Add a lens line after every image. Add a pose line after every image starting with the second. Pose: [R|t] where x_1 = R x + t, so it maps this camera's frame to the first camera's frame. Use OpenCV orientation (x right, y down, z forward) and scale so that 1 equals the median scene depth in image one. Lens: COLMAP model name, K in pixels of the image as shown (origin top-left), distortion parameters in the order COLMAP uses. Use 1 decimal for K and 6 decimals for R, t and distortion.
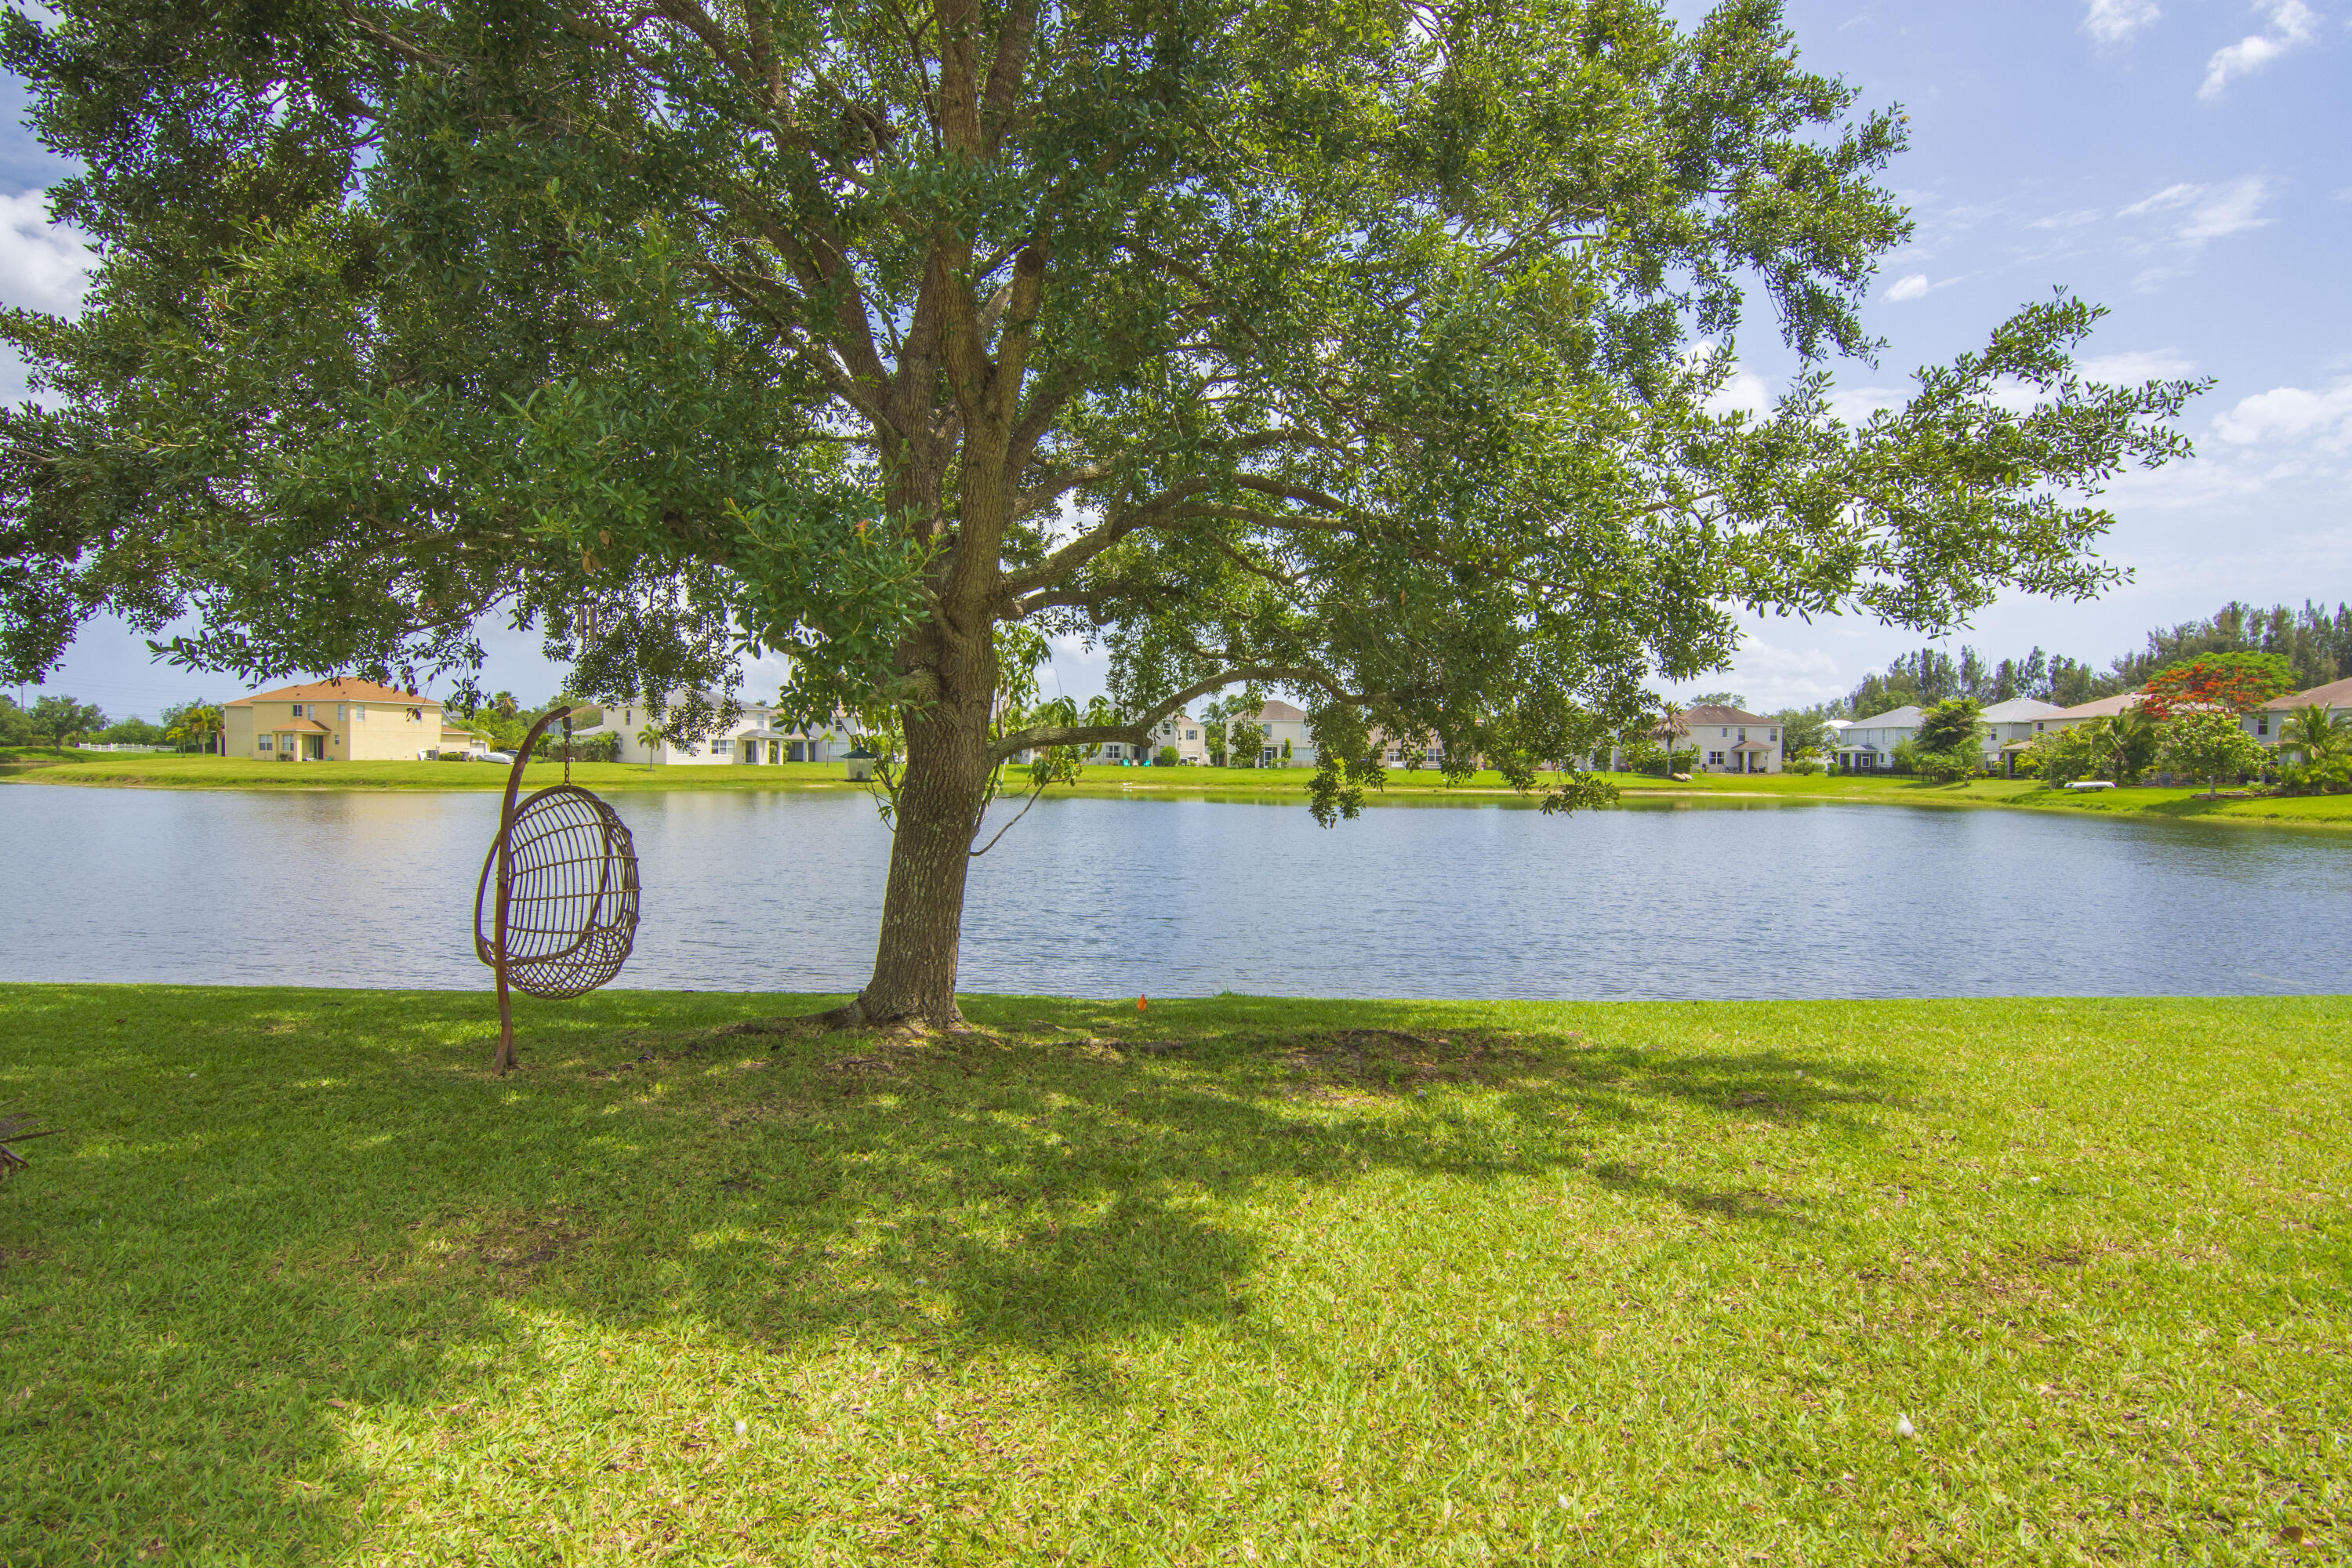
lens RADIAL K [[1139.5, 0, 1159.6], [0, 1139.5, 786.4], [0, 0, 1]] dist [-0.007454, -0.010132]
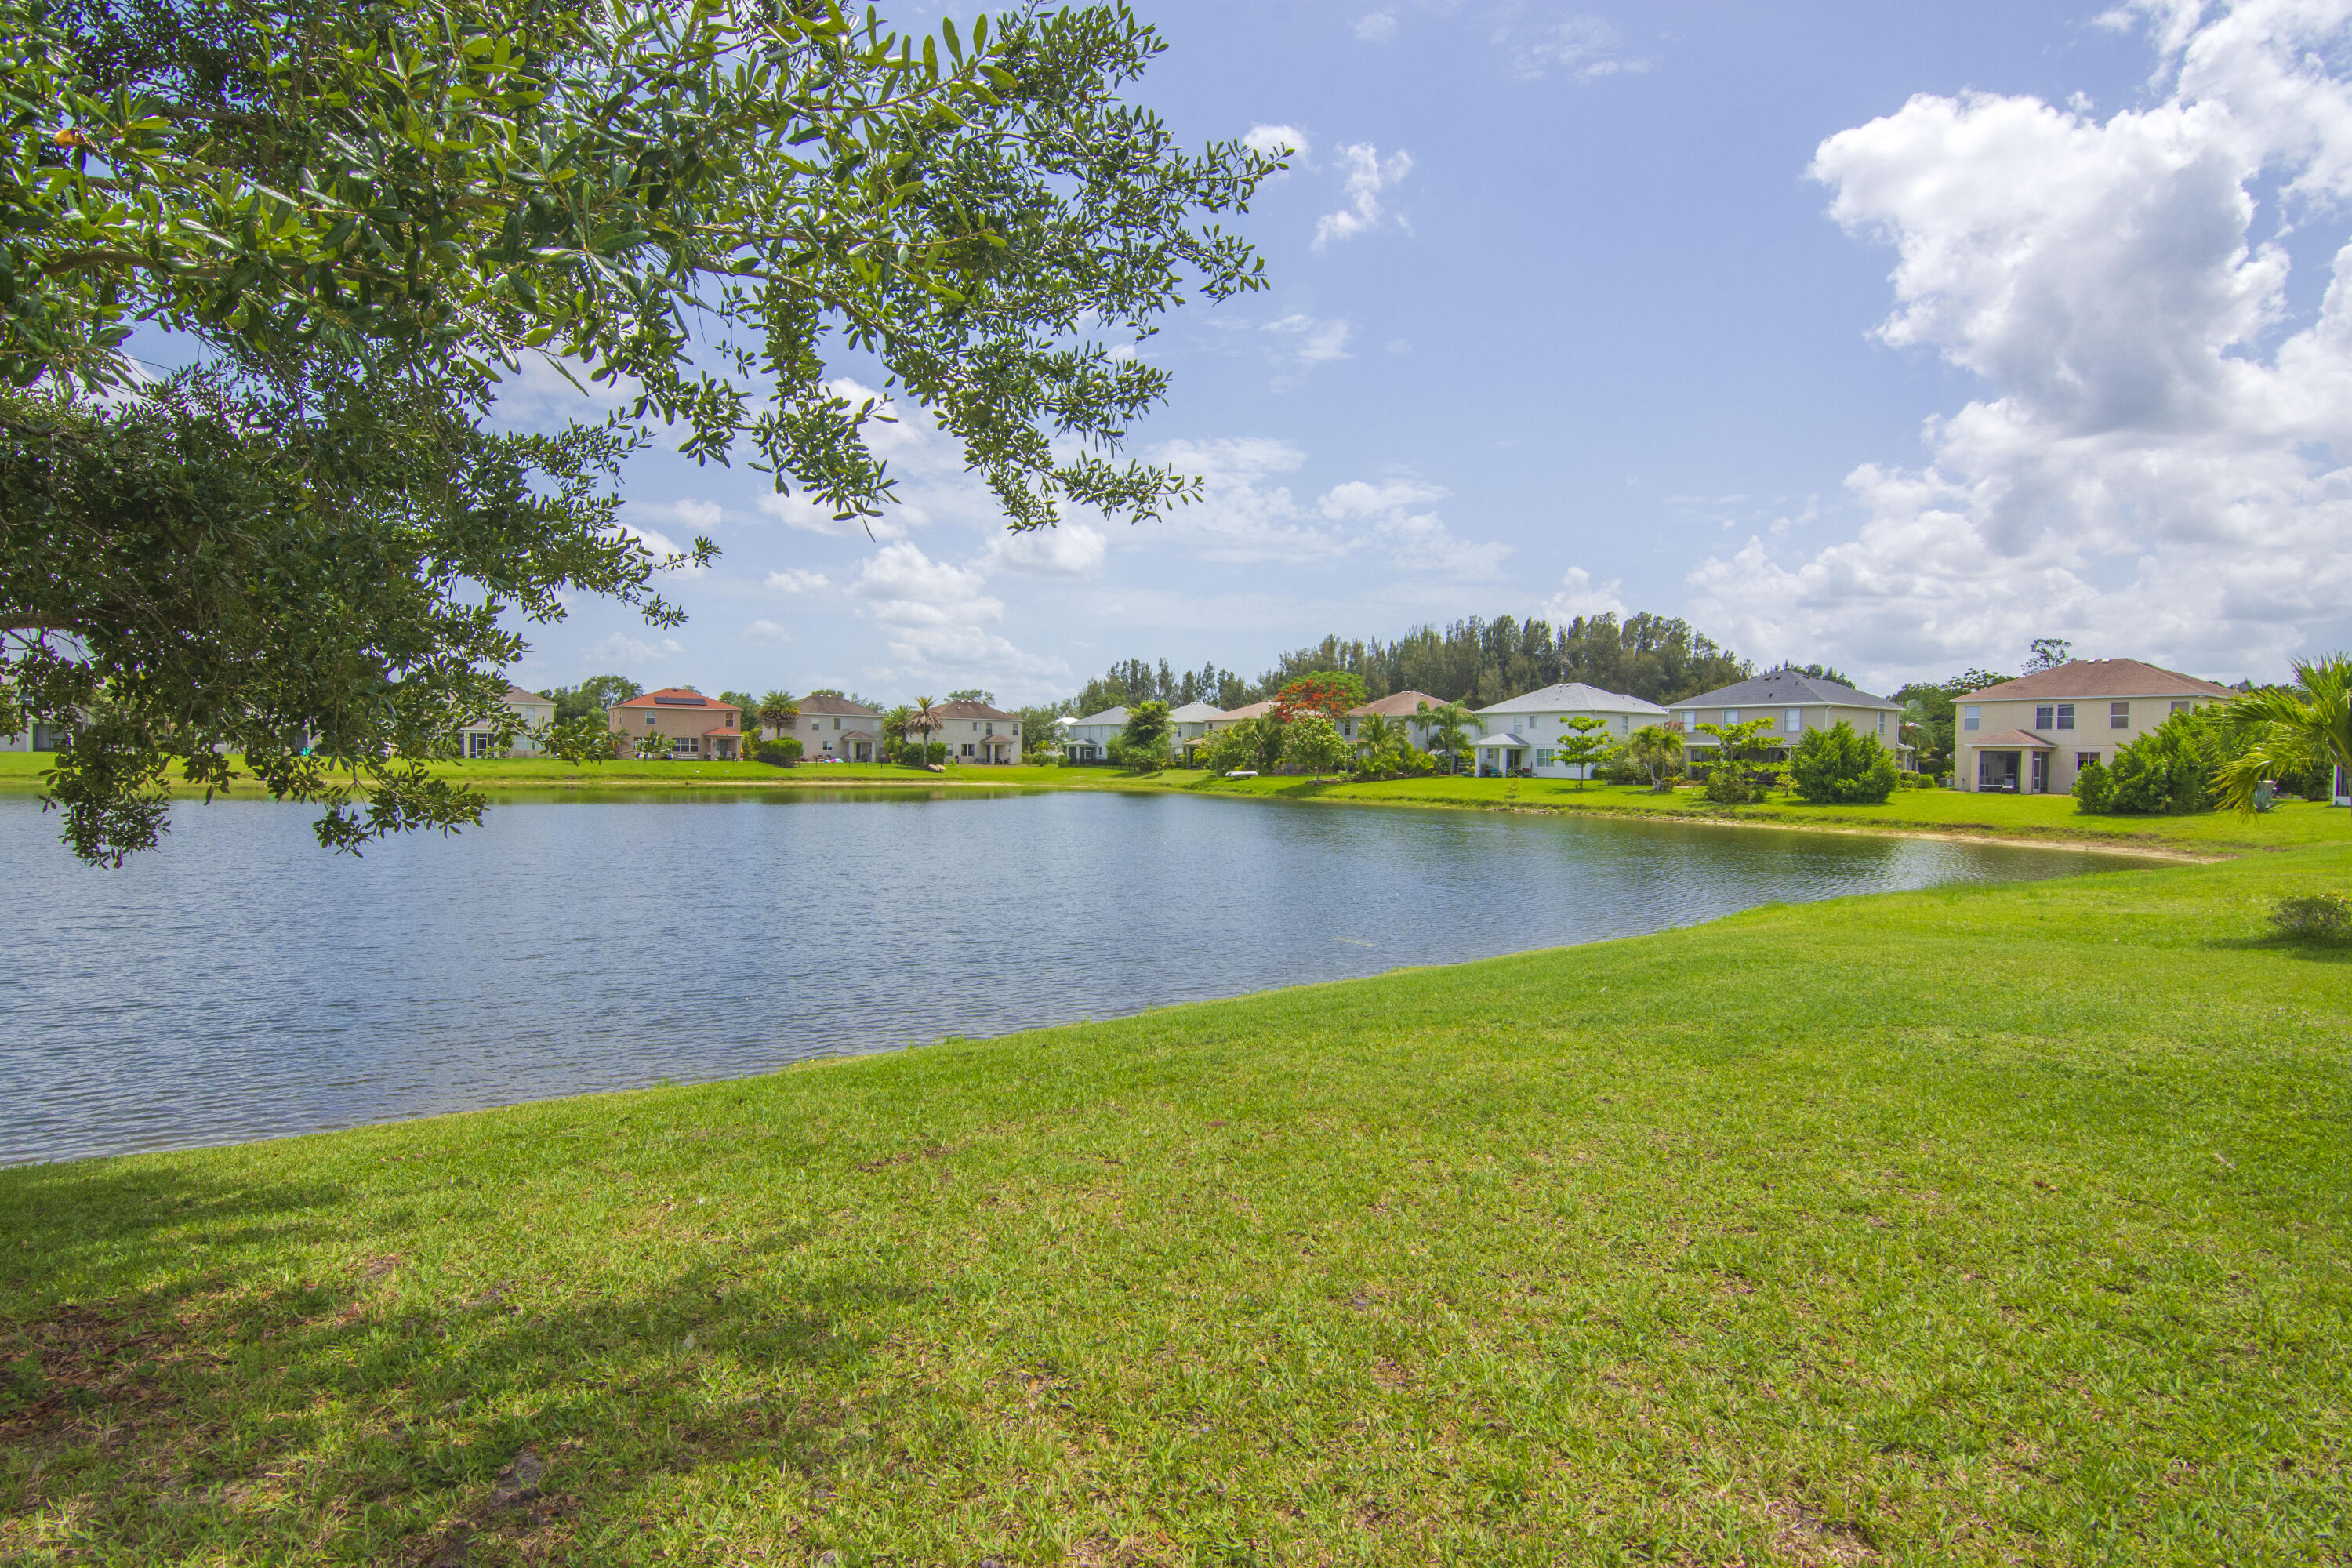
lens RADIAL K [[1139.5, 0, 1166.6], [0, 1139.5, 783.9], [0, 0, 1]] dist [-0.007454, -0.010132]
pose [[0.813802, -0.009610, 0.581062, 0.022783], [0.006156, 0.999950, 0.007916, -0.000535], [-0.581109, -0.002865, 0.813821, 0.023111]]
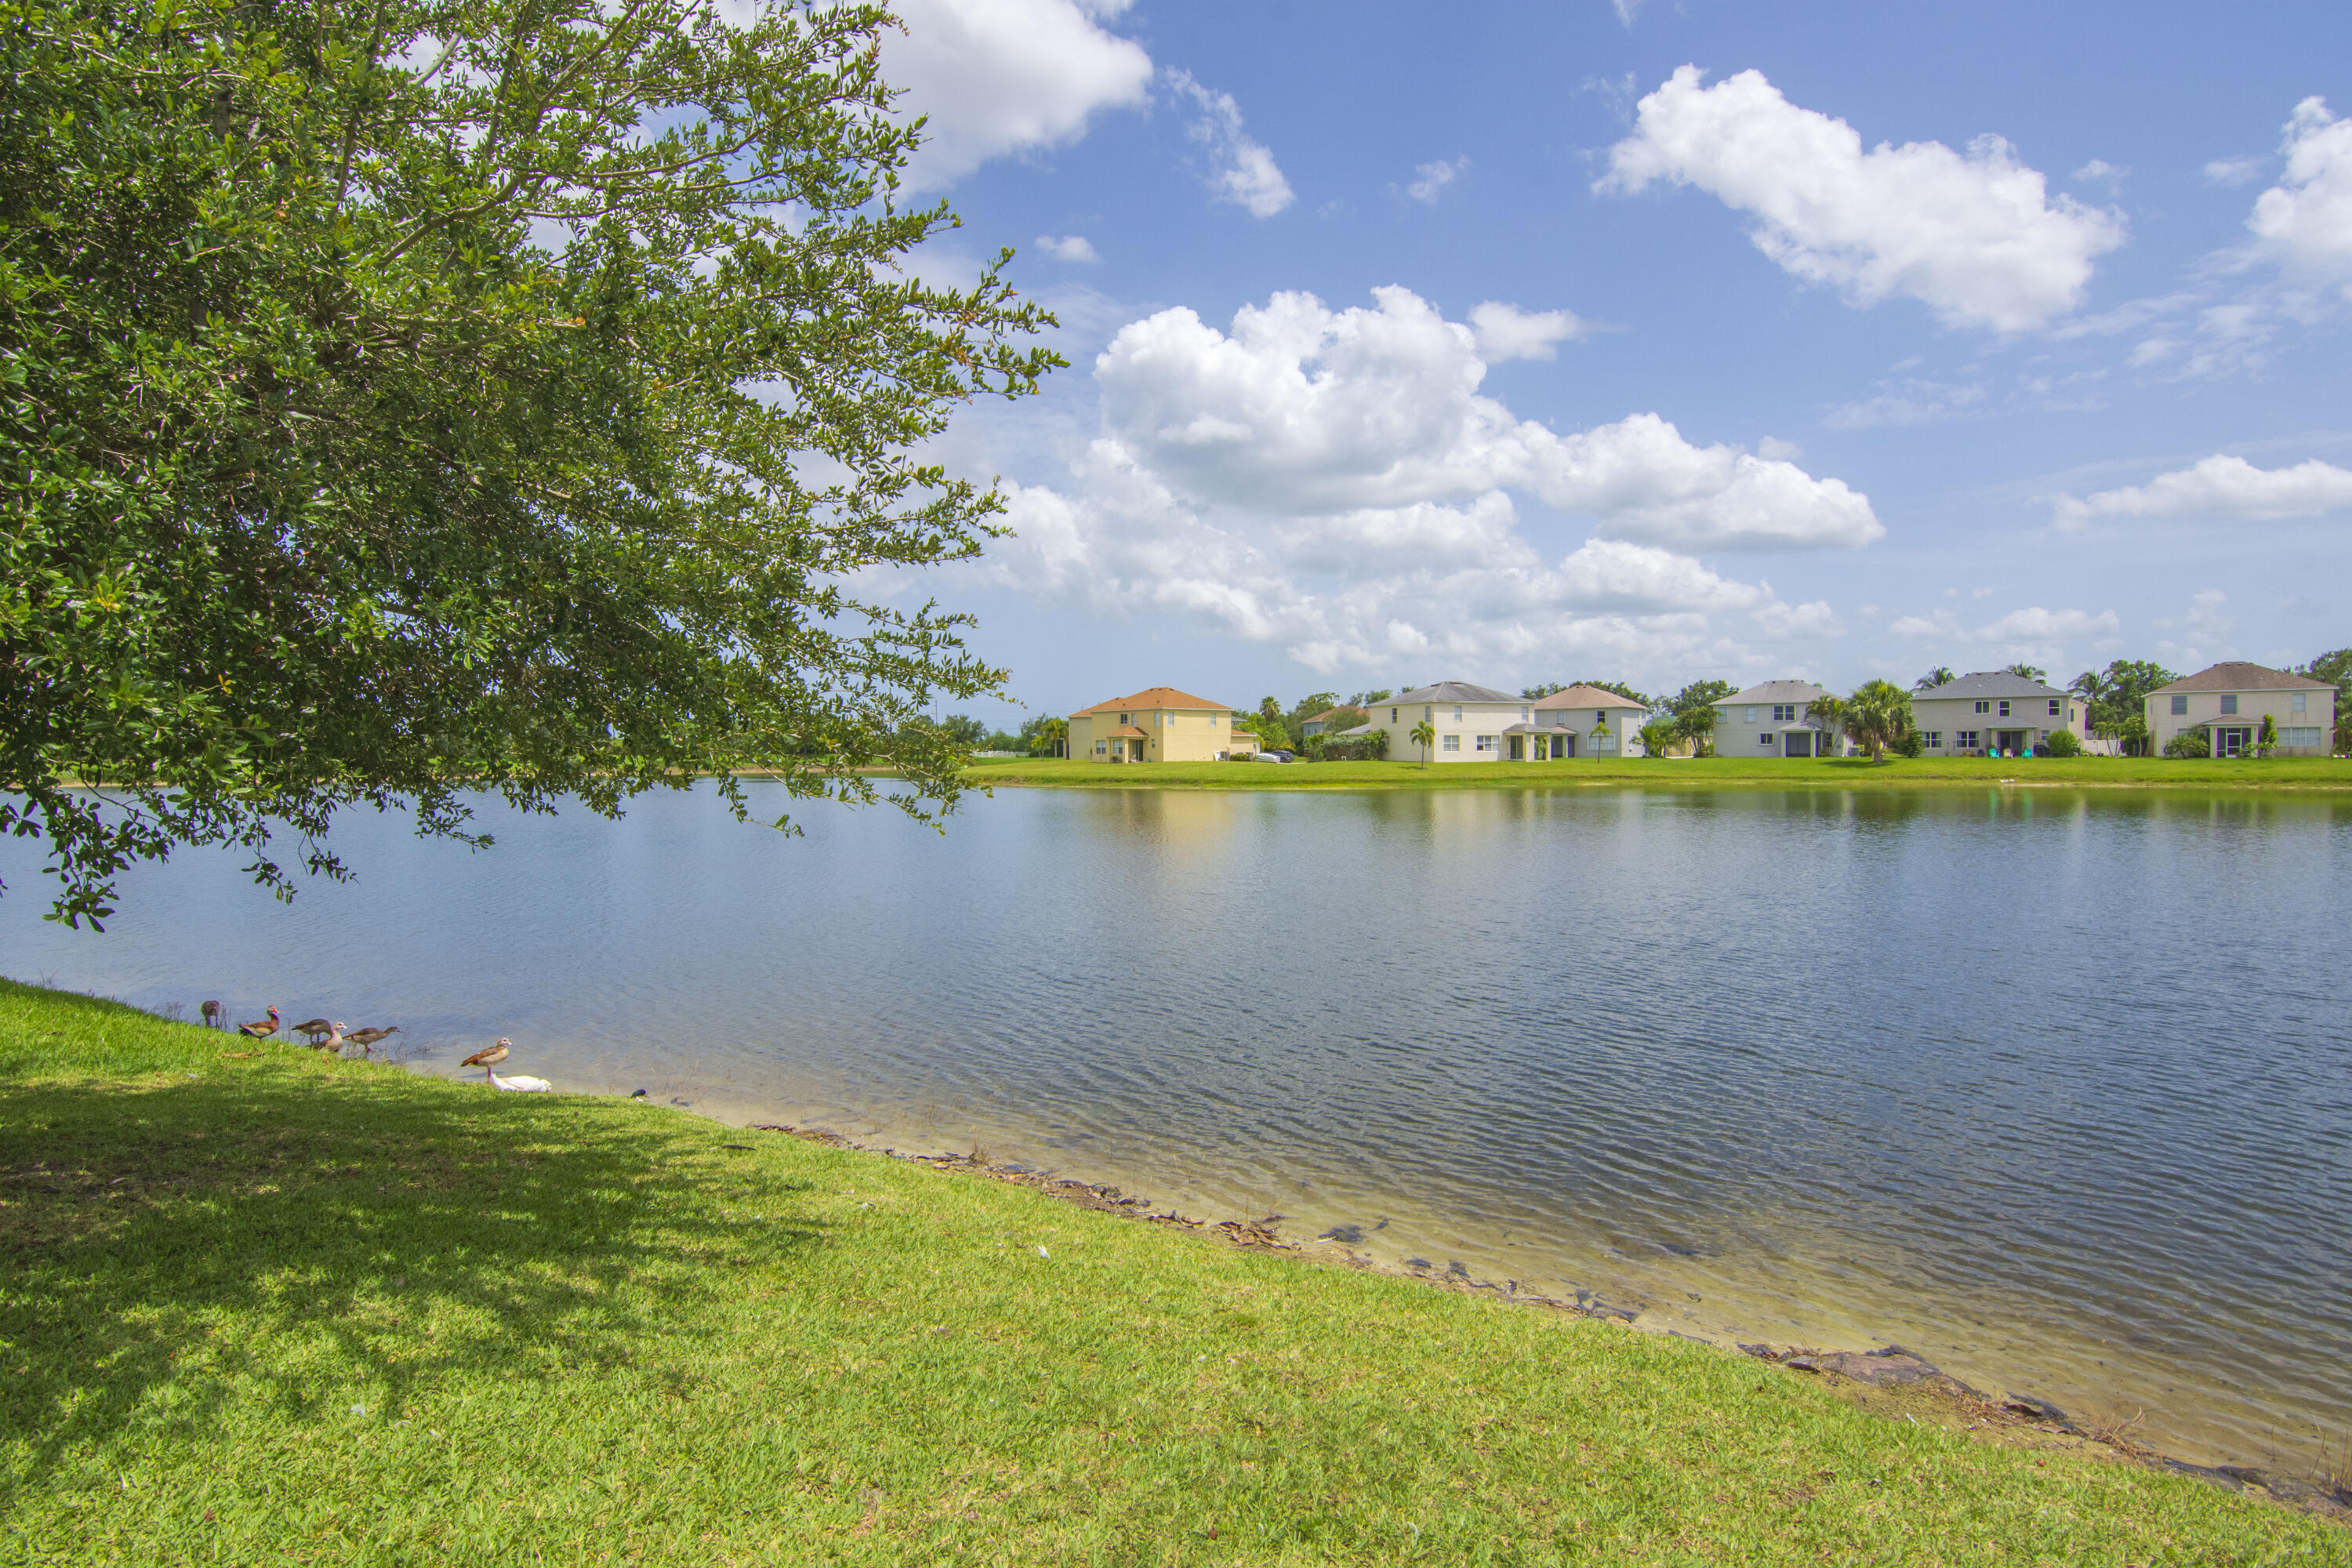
lens RADIAL K [[1139.5, 0, 1168.8], [0, 1139.5, 772.9], [0, 0, 1]] dist [-0.007454, -0.010132]
pose [[0.832848, -0.006667, -0.553462, -0.080743], [0.001910, 0.999956, -0.009172, -0.001415], [0.553499, 0.006581, 0.832824, 0.059791]]
